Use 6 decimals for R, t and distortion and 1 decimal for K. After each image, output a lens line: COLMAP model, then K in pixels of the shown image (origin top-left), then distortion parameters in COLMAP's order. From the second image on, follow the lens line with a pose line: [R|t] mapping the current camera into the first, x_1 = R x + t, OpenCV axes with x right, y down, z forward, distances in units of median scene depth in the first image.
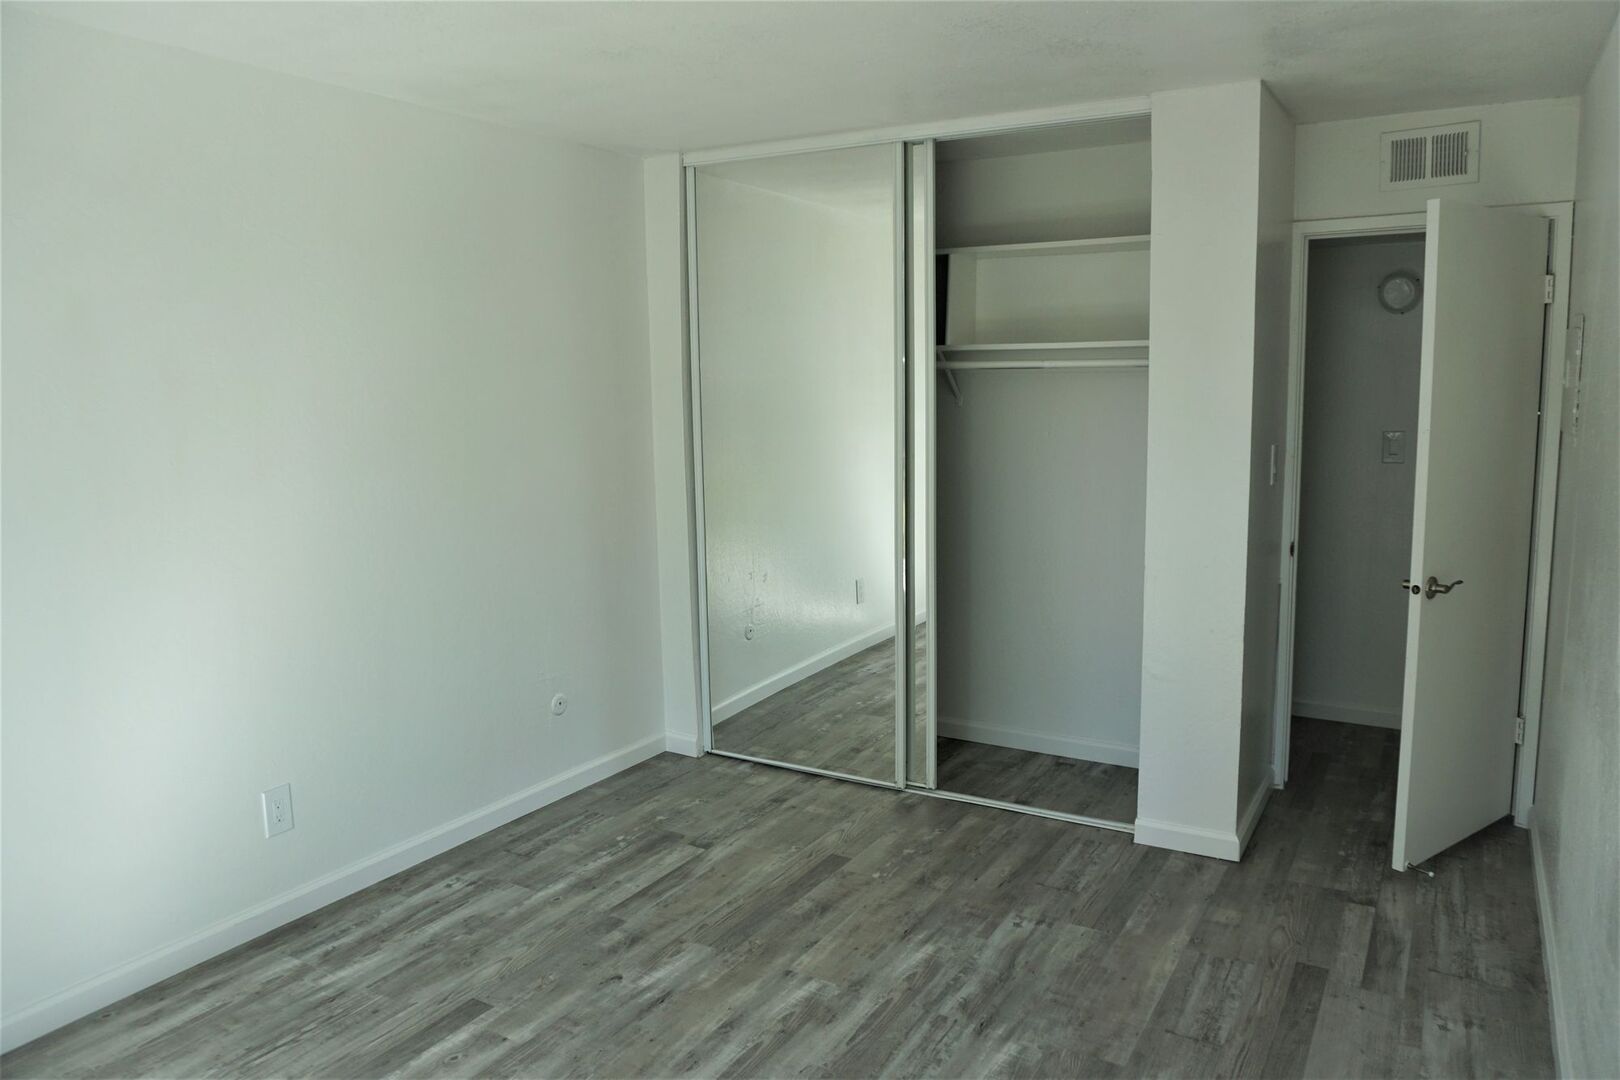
lens RADIAL K [[1131.0, 0, 812.1], [0, 1131.0, 534.7], [0, 0, 1]] dist [0.001281, -0.000359]
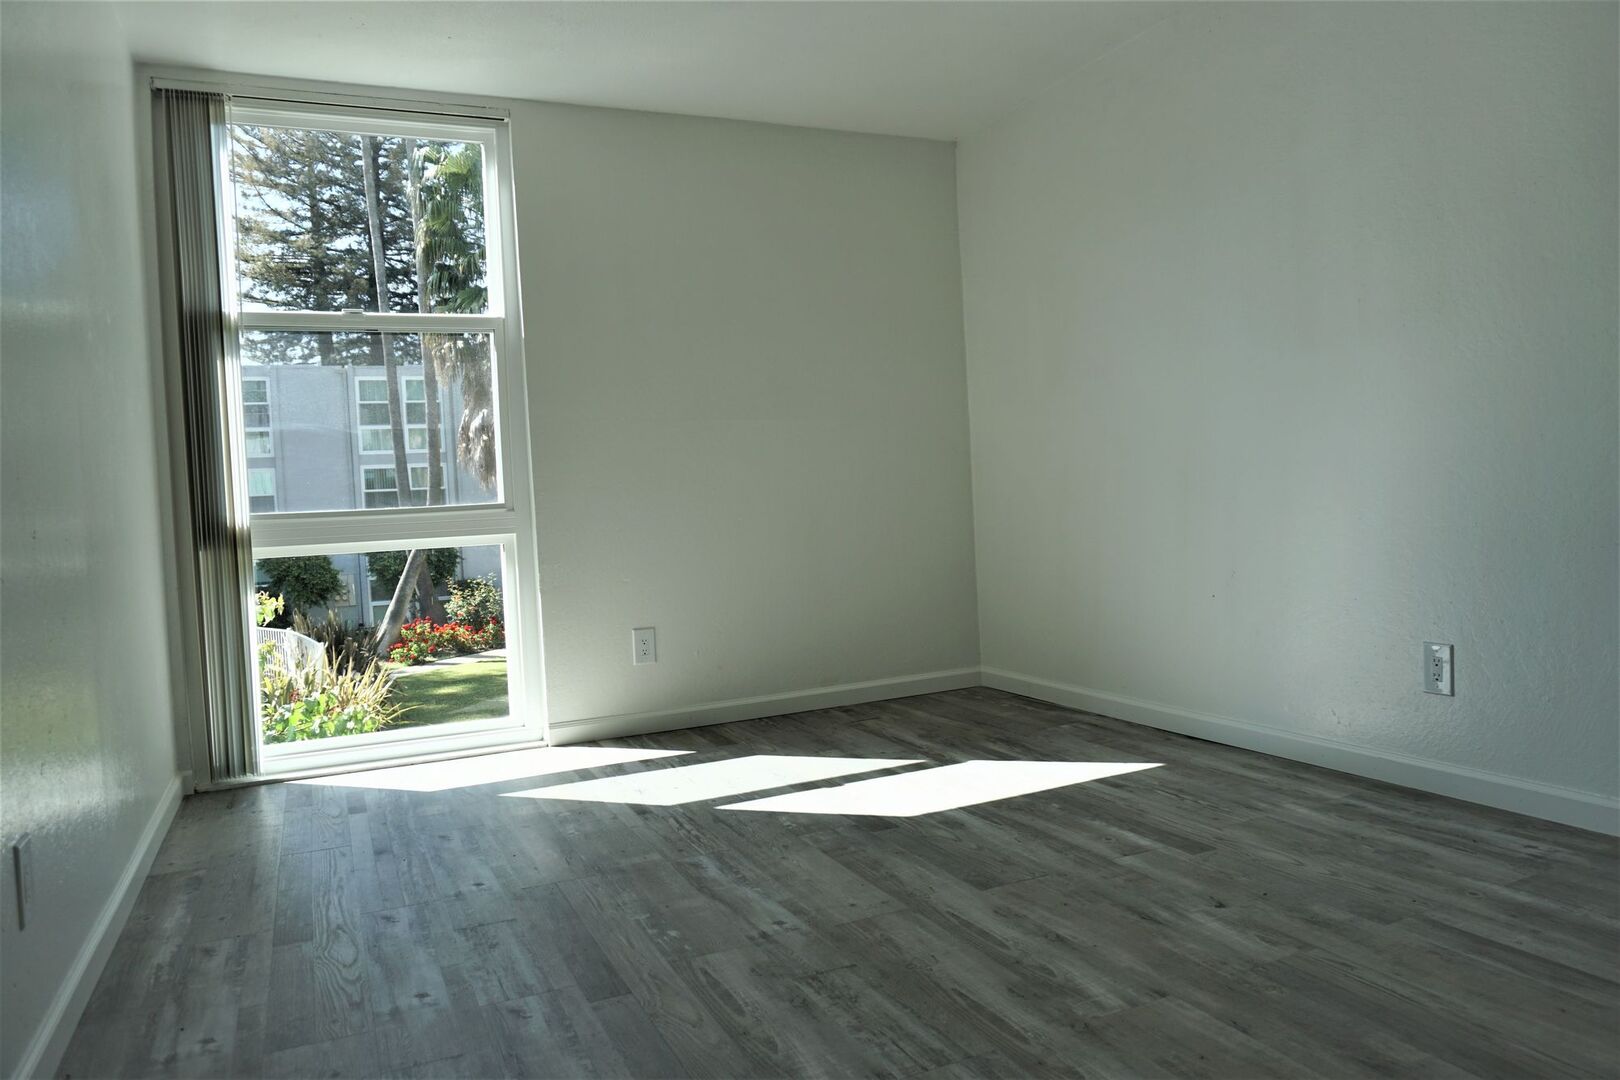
lens RADIAL K [[1131.0, 0, 813.0], [0, 1131.0, 542.3], [0, 0, 1]] dist [0.001281, -0.000359]
pose [[-0.581657, 0.064456, -0.810876, 0.590445], [-0.055522, 0.991385, 0.118631, 0.064463], [0.811537, 0.114025, -0.573068, 1.157135]]
